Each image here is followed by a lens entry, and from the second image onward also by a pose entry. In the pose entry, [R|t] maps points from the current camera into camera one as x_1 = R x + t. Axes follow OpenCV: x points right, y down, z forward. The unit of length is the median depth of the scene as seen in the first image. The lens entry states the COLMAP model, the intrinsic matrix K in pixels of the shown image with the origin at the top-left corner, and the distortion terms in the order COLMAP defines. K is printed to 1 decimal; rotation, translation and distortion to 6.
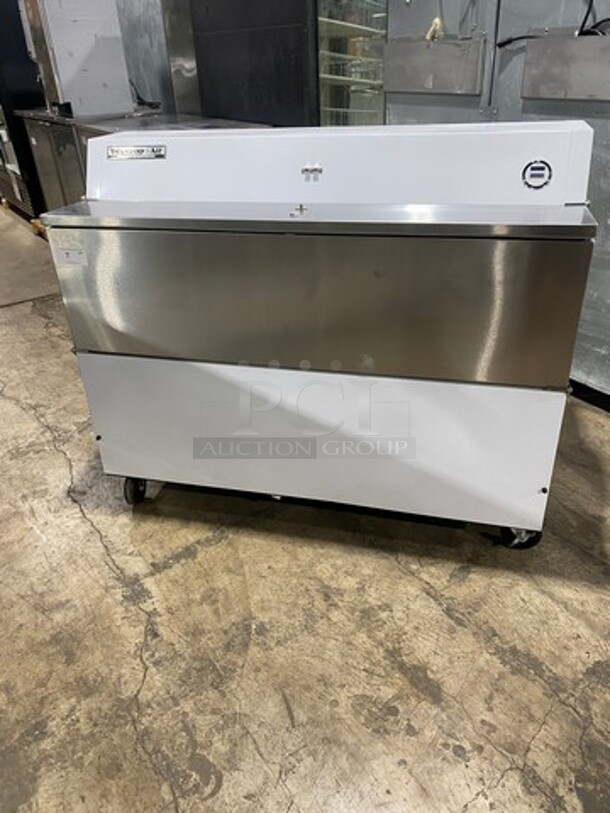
lens RADIAL K [[636.5, 0, 305.0], [0, 636.5, 406.5], [0, 0, 1]] dist [-0.001262, 0.005568]
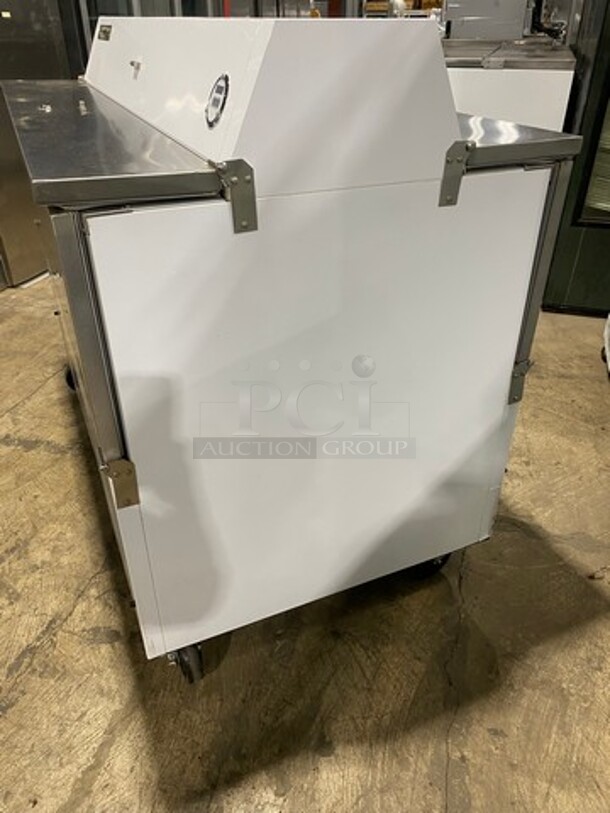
lens RADIAL K [[636.5, 0, 305.0], [0, 636.5, 406.5], [0, 0, 1]] dist [-0.001262, 0.005568]
pose [[0.622847, 0.450489, -0.639626, 0.751981], [-0.407812, 0.884665, 0.225957, -0.244598], [0.667646, 0.120110, 0.734726, 0.573403]]
